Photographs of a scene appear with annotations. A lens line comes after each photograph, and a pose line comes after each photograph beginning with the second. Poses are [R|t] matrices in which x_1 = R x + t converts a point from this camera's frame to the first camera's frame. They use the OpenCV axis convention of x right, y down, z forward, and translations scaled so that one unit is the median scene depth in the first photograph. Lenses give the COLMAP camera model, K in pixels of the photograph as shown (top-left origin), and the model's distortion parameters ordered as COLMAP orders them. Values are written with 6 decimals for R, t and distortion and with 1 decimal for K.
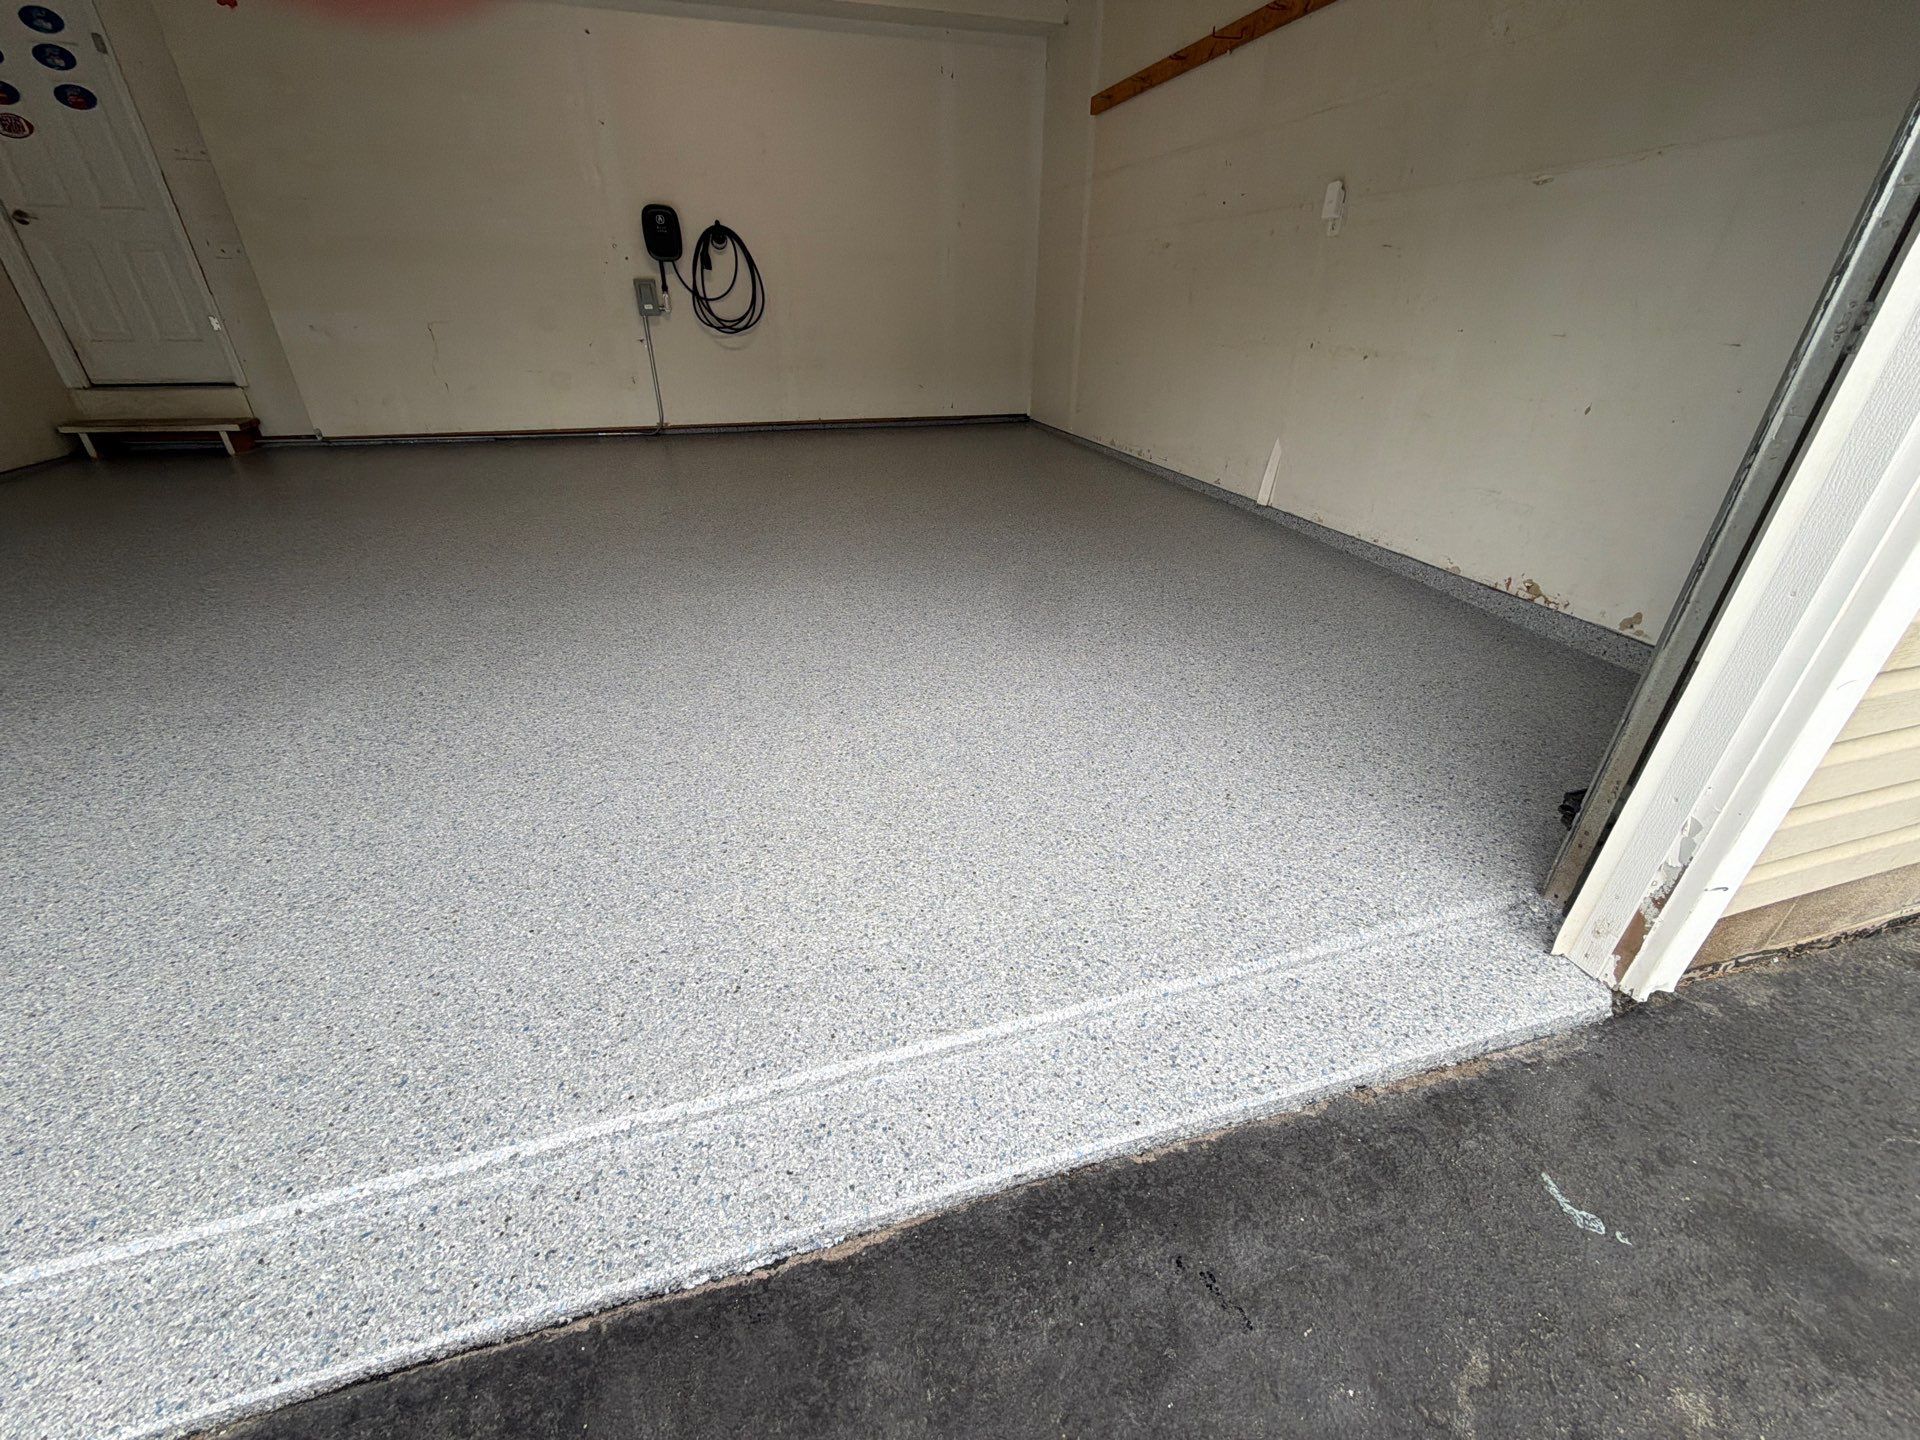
lens RADIAL K [[759.3, 0, 959.5], [0, 759.3, 722.8], [0, 0, 1]] dist [0.000405, -0.000688]
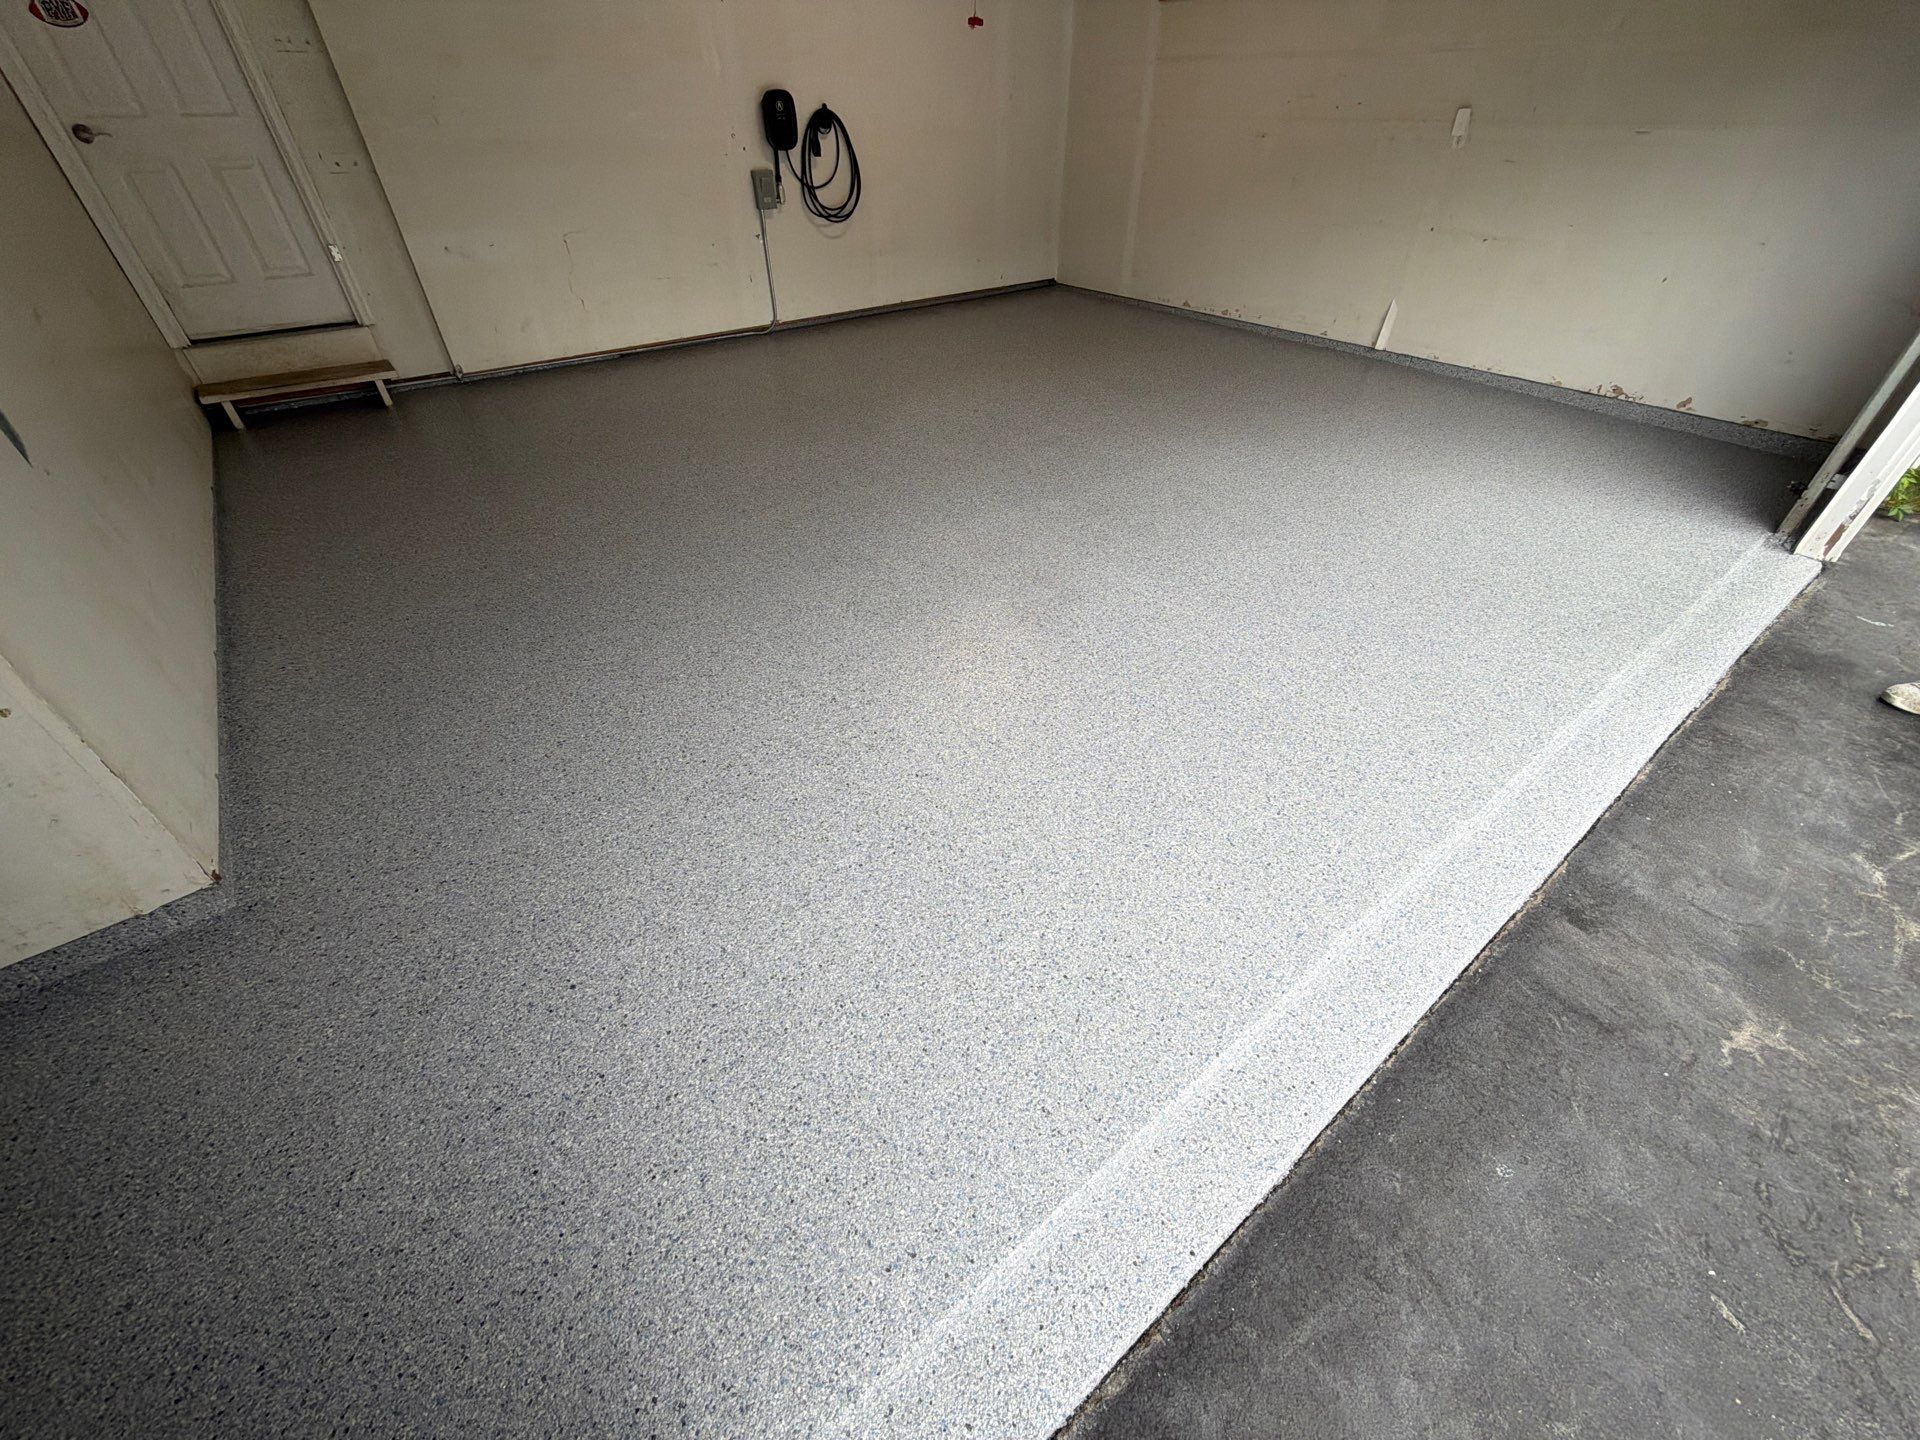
lens RADIAL K [[759.3, 0, 959.5], [0, 759.3, 722.8], [0, 0, 1]] dist [0.000405, -0.000688]
pose [[0.931849, -0.240292, 0.271876, -0.686670], [0.187478, 0.960375, 0.206230, -0.046872], [-0.310659, -0.141205, 0.939975, -0.138405]]
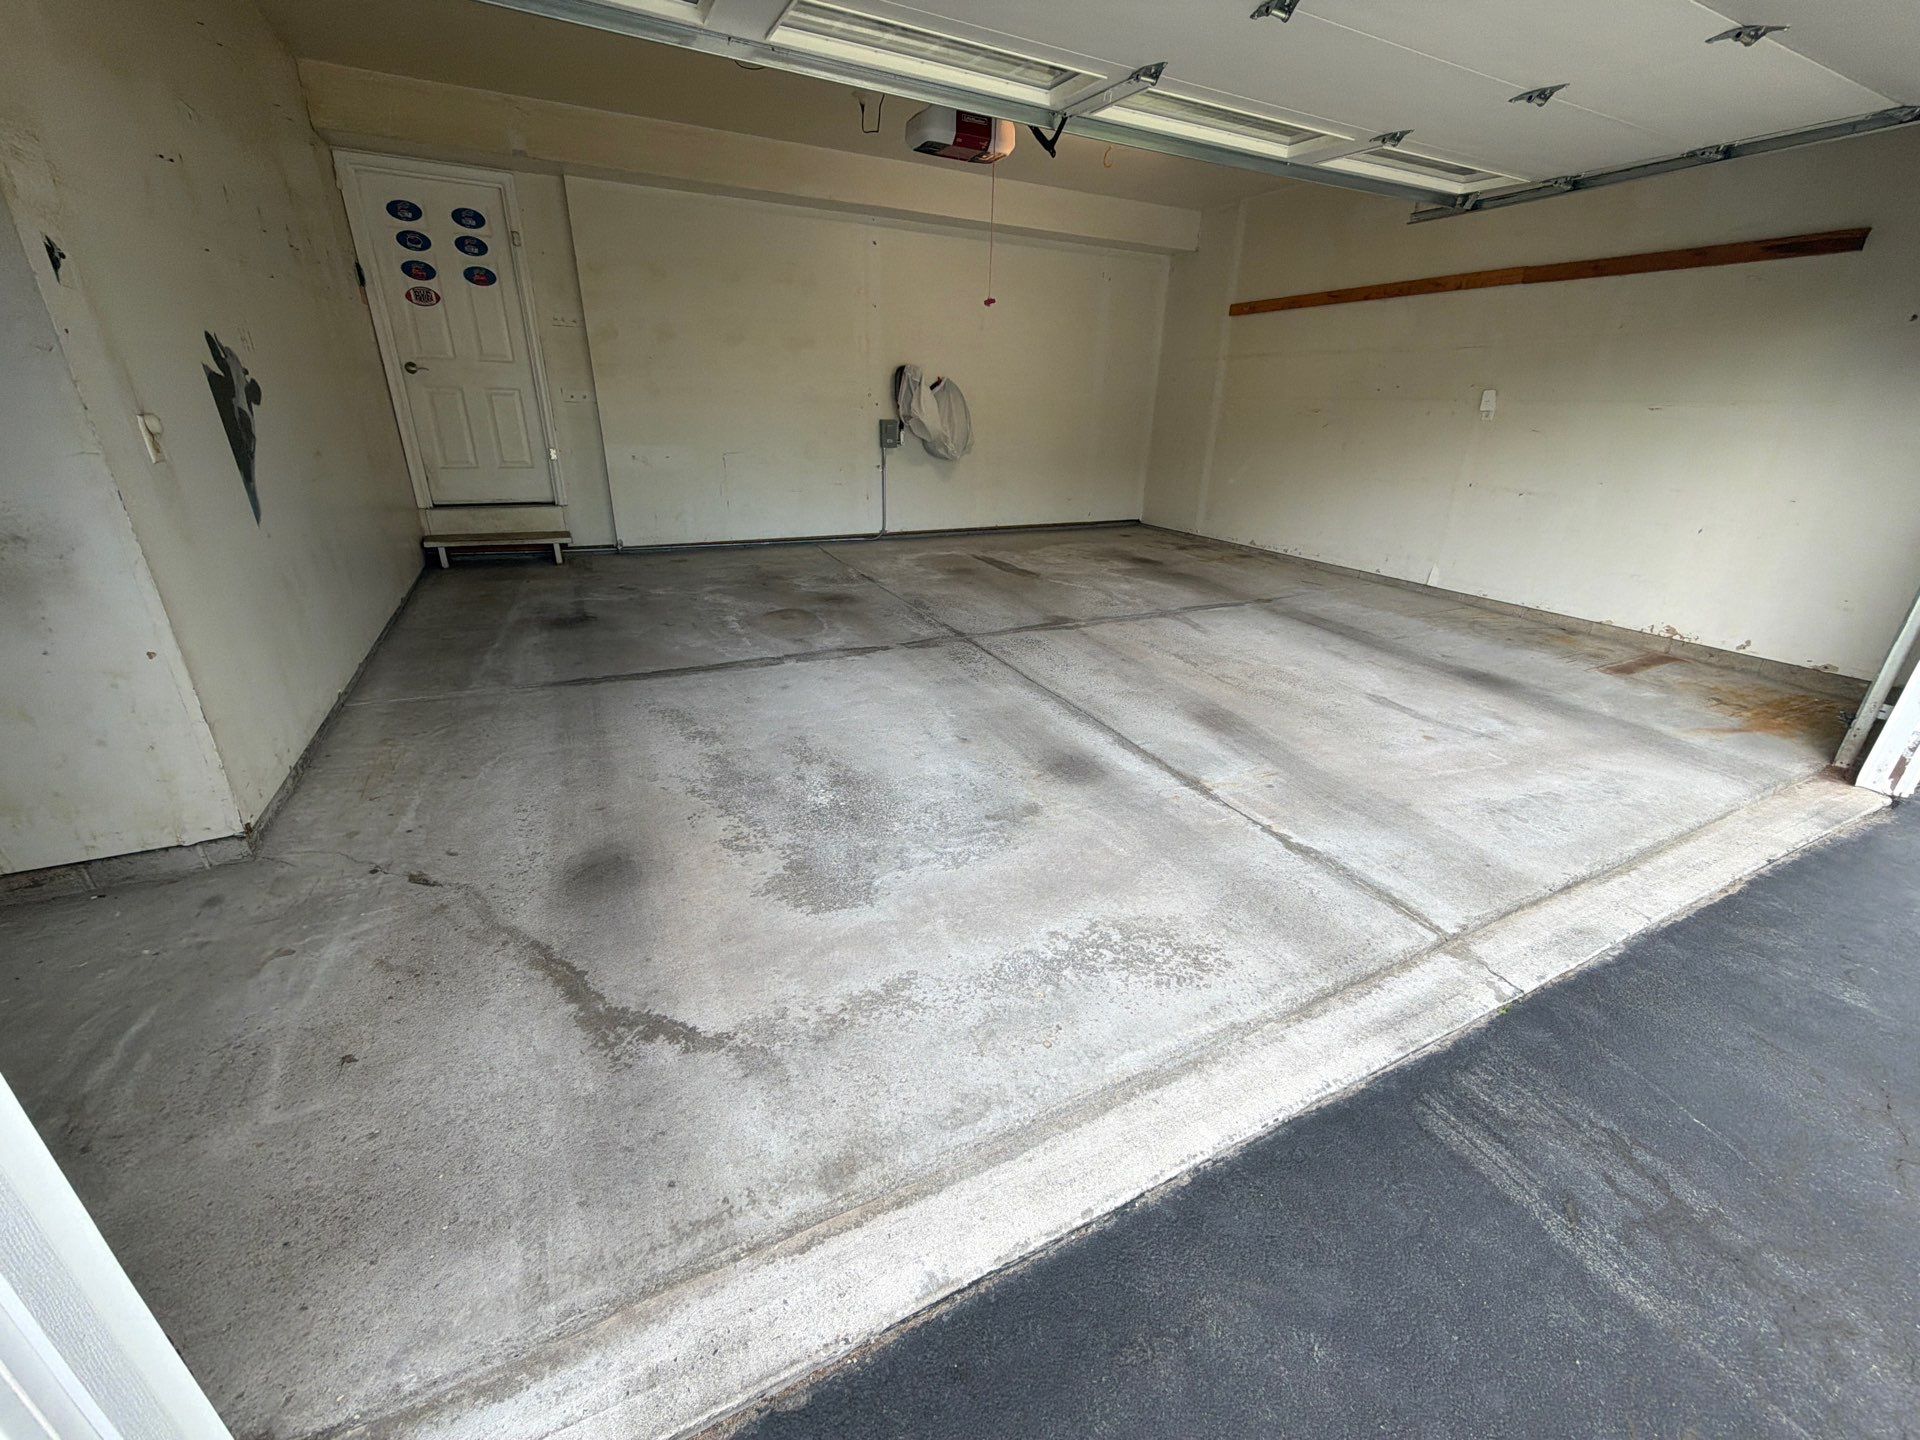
lens RADIAL K [[763.3, 0, 959.6], [0, 763.3, 722.8], [0, 0, 1]] dist [-0.000940, 0.000499]
pose [[0.983423, -0.053751, 0.173178, -0.602608], [0.071835, 0.992400, -0.099910, 0.045728], [-0.166491, 0.110694, 0.979810, -0.209153]]
